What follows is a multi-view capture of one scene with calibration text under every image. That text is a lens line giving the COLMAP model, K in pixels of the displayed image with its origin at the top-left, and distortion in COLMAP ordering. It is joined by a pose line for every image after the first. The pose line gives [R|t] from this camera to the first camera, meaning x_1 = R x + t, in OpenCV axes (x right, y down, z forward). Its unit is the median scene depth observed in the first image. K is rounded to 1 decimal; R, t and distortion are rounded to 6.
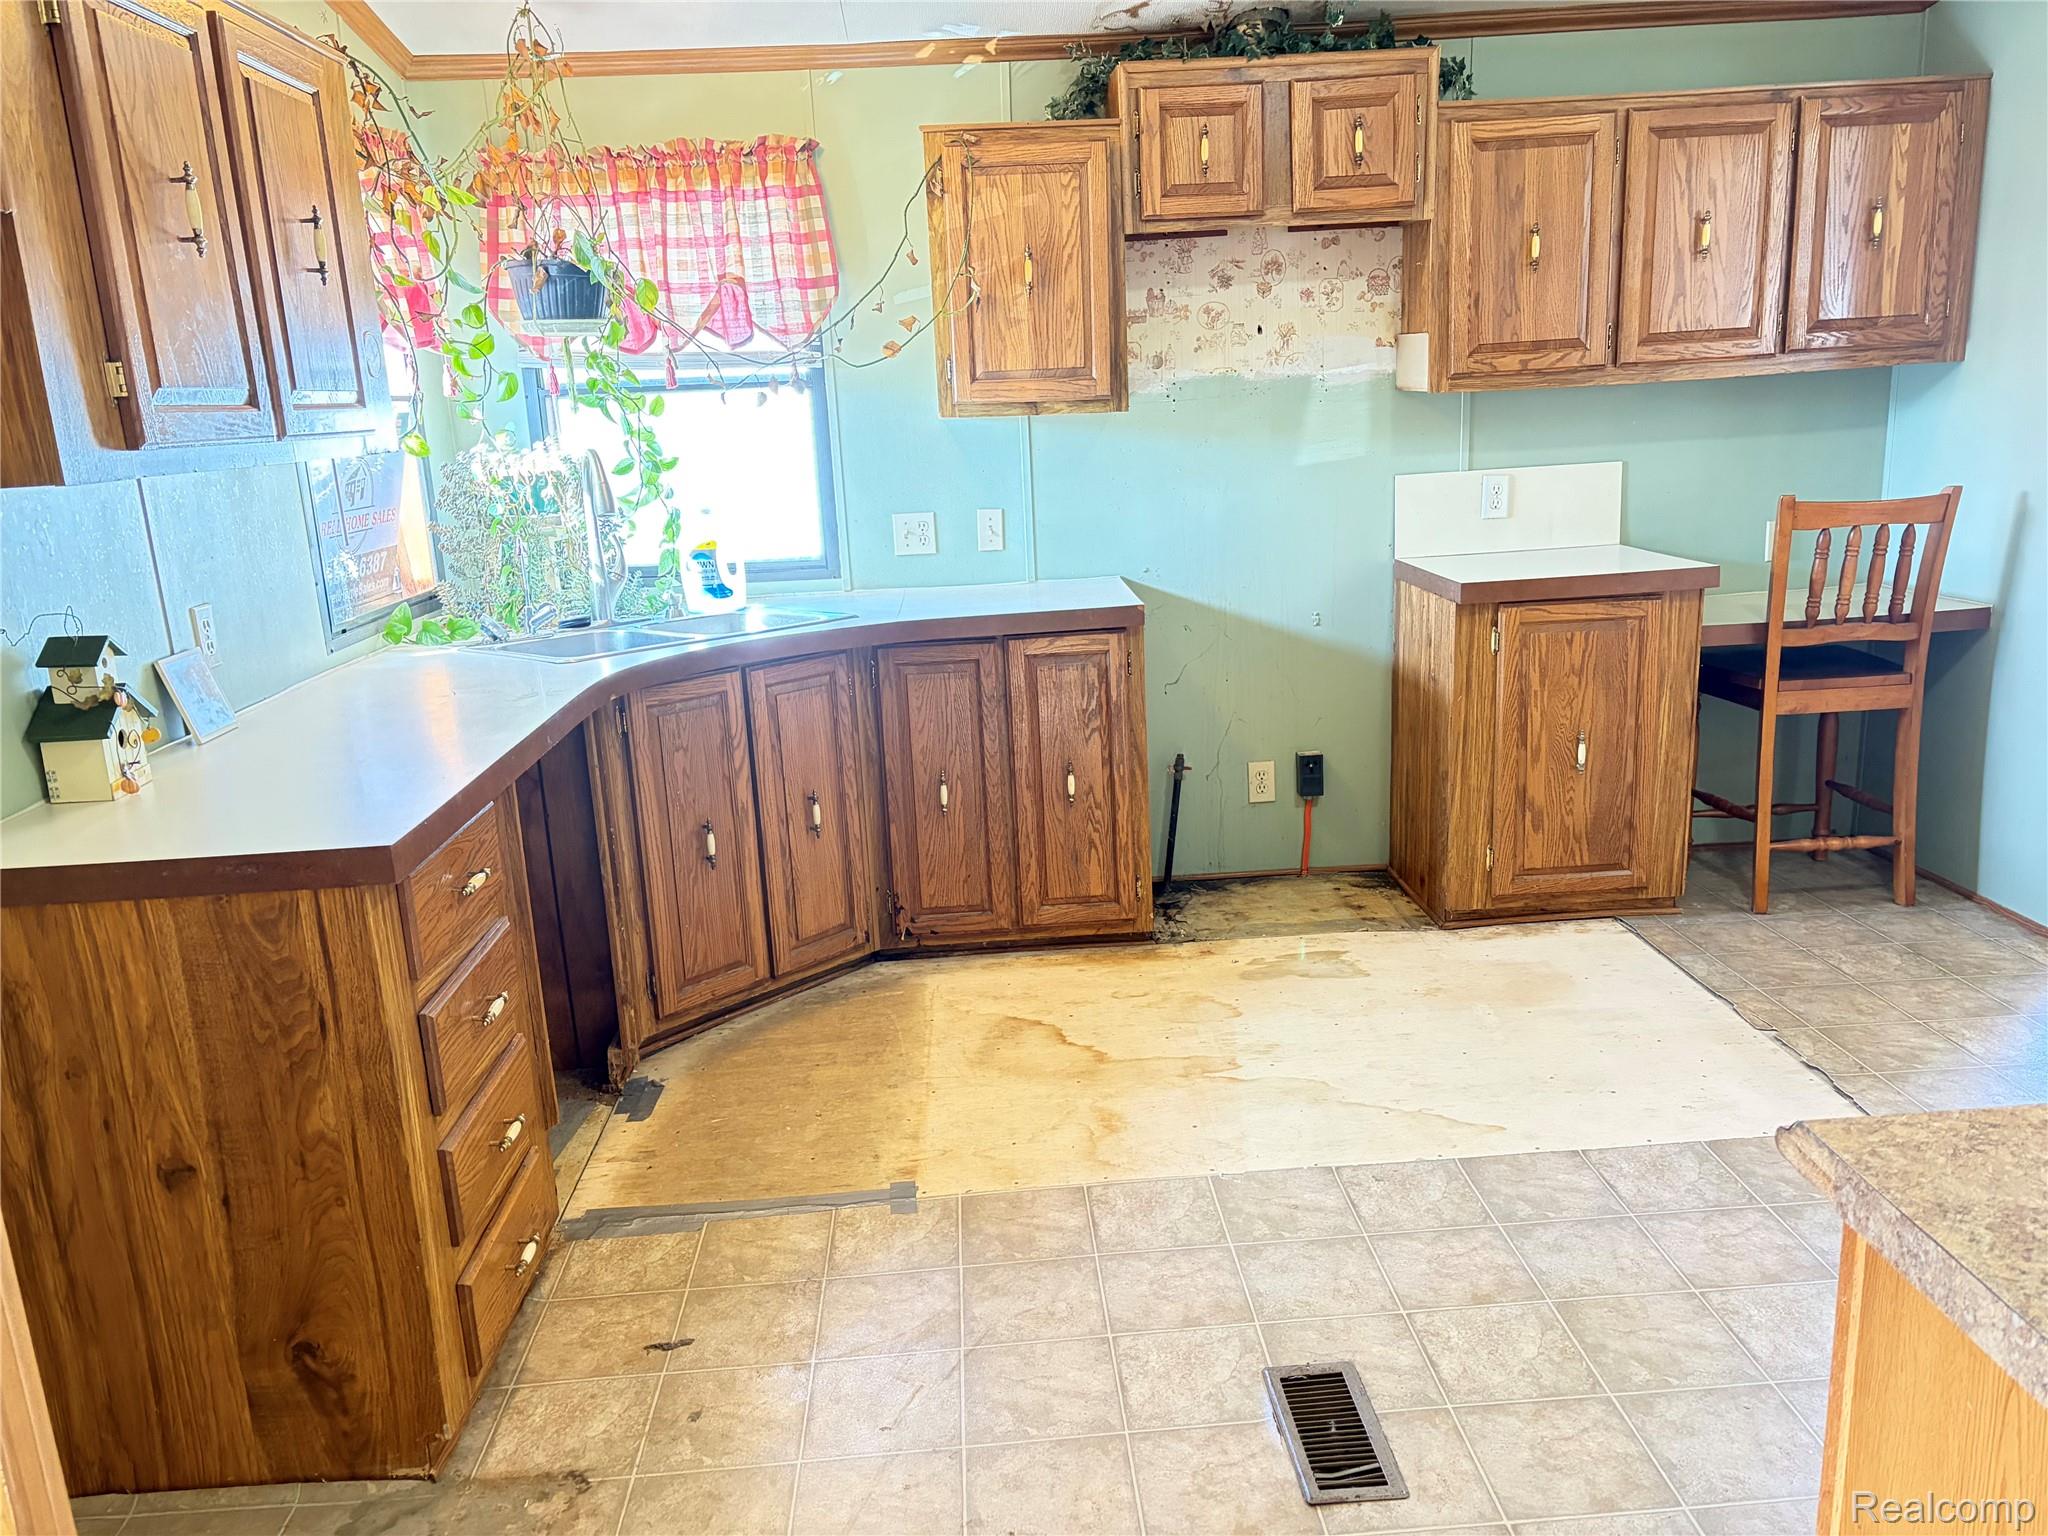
lens RADIAL K [[1543.2, 0, 1005.9], [0, 1543.2, 781.8], [0, 0, 1]] dist [0.034512, -0.034718]
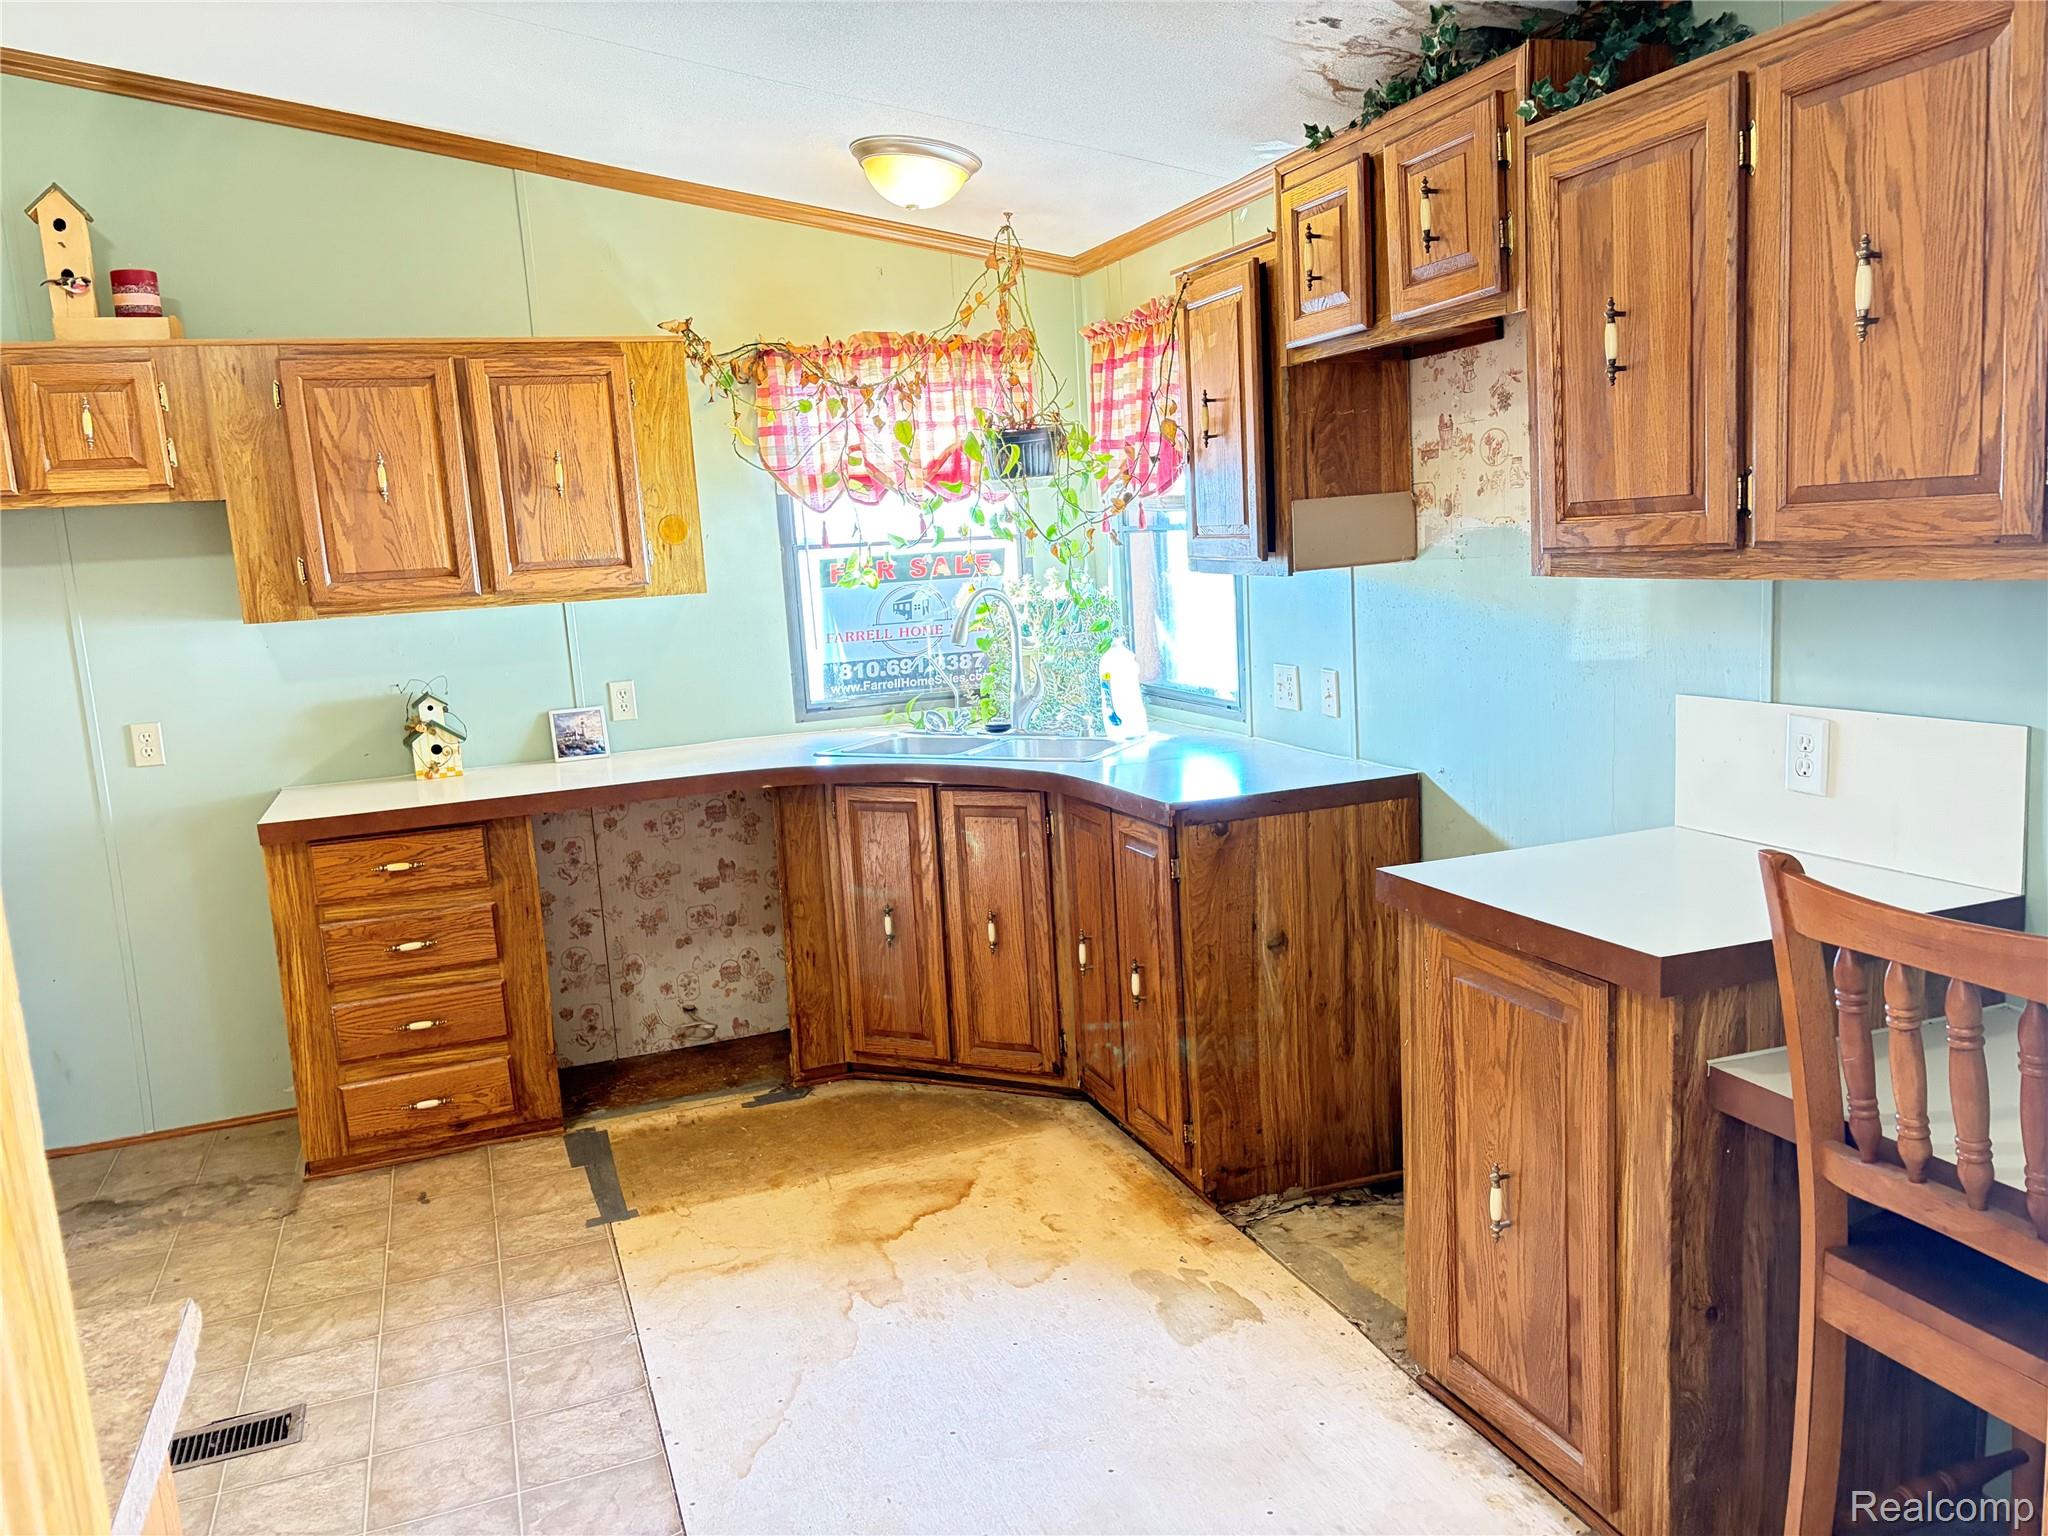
lens RADIAL K [[1543.2, 0, 1059.0], [0, 1543.2, 781.2], [0, 0, 1]] dist [0.034512, -0.034718]
pose [[0.328148, 0.182590, -0.926812, 0.835403], [-0.190476, 0.973778, 0.124403, -0.216136], [0.925223, 0.135712, 0.354322, 0.621330]]
